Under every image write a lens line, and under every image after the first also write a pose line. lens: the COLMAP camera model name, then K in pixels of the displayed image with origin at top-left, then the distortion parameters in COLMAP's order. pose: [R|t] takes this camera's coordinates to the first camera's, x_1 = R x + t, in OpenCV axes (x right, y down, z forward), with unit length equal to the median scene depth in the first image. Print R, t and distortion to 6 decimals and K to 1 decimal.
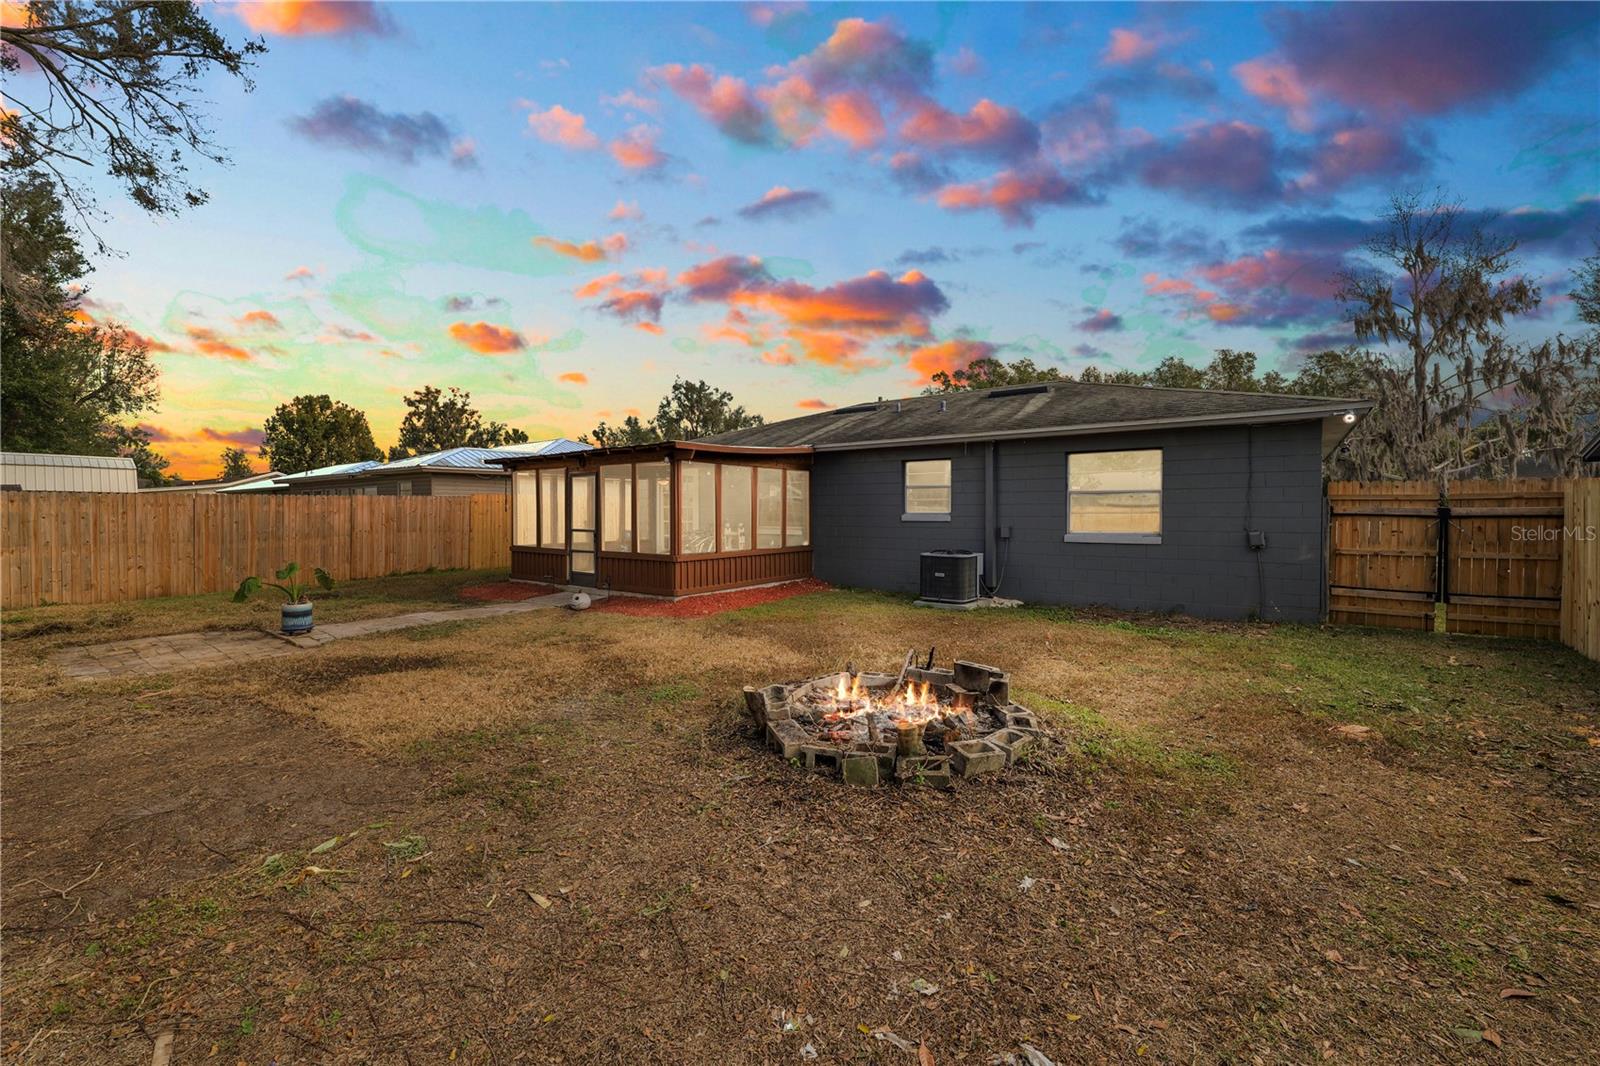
lens RADIAL K [[650.8, 0, 798.4], [0, 650.8, 527.3], [0, 0, 1]] dist [-0.011543, 0.000305]
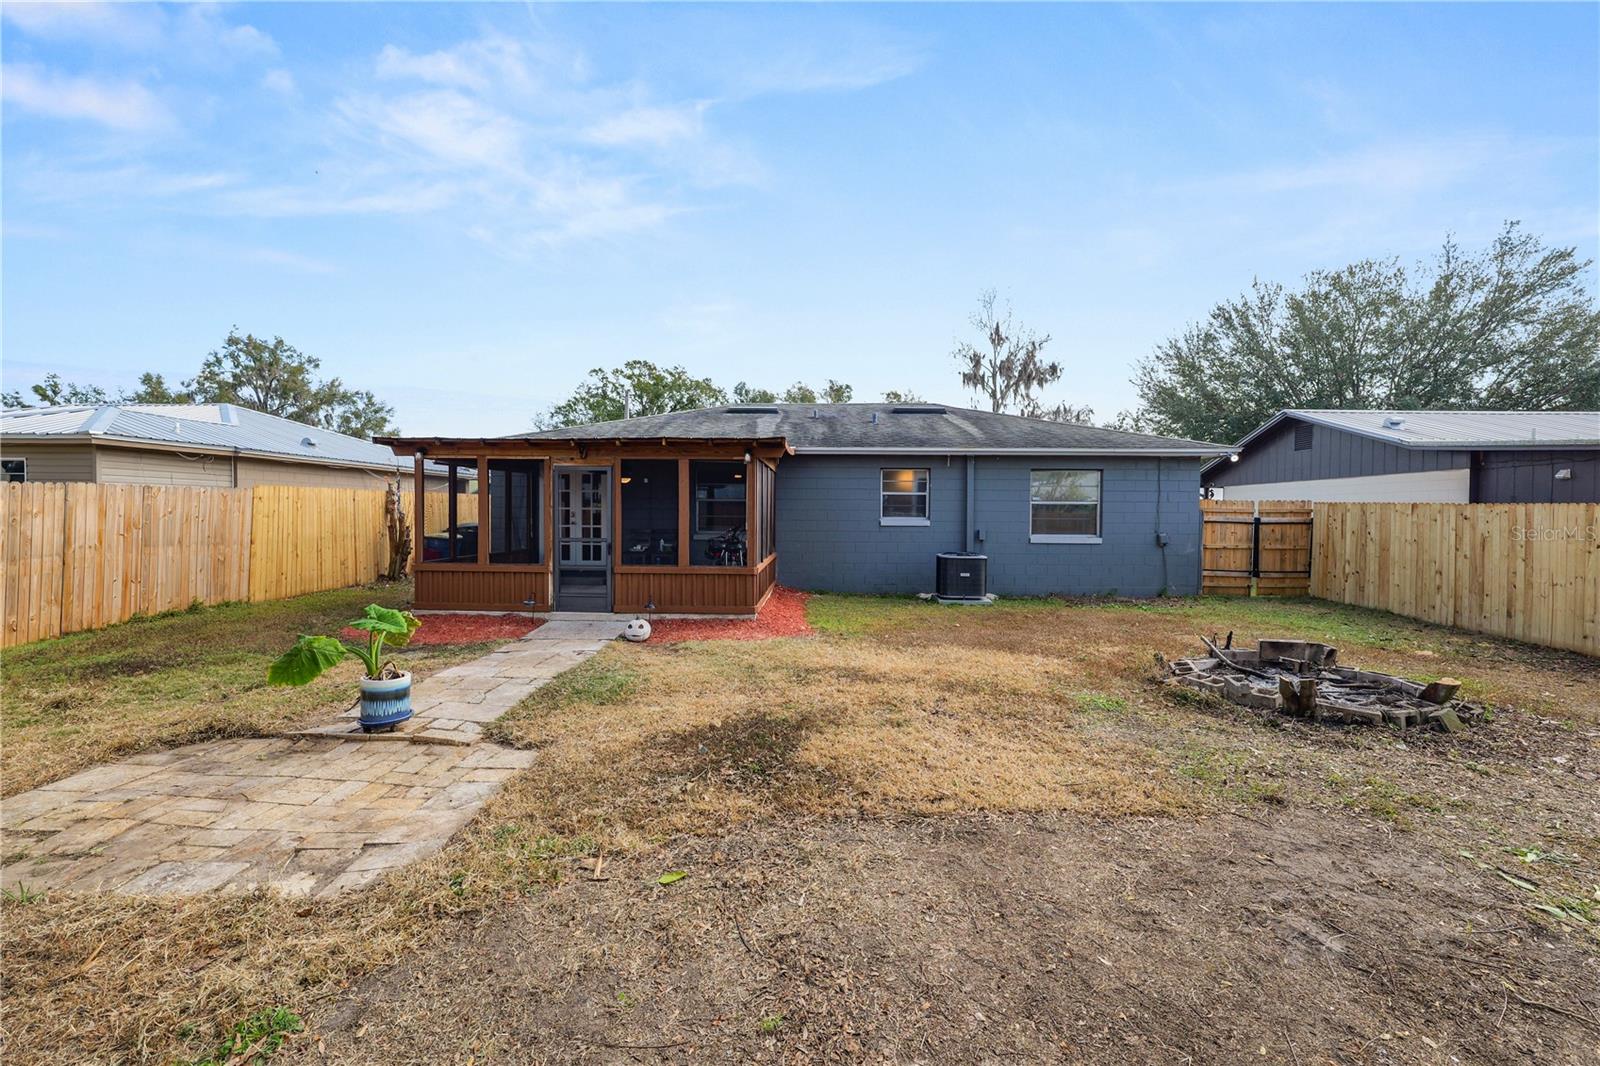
lens RADIAL K [[650.8, 0, 798.4], [0, 650.8, 527.3], [0, 0, 1]] dist [-0.011543, 0.000305]
pose [[0.822898, -0.005635, 0.568161, -0.484560], [0.005320, 0.999983, 0.002213, -0.009324], [-0.568164, 0.001201, 0.822914, 0.186220]]
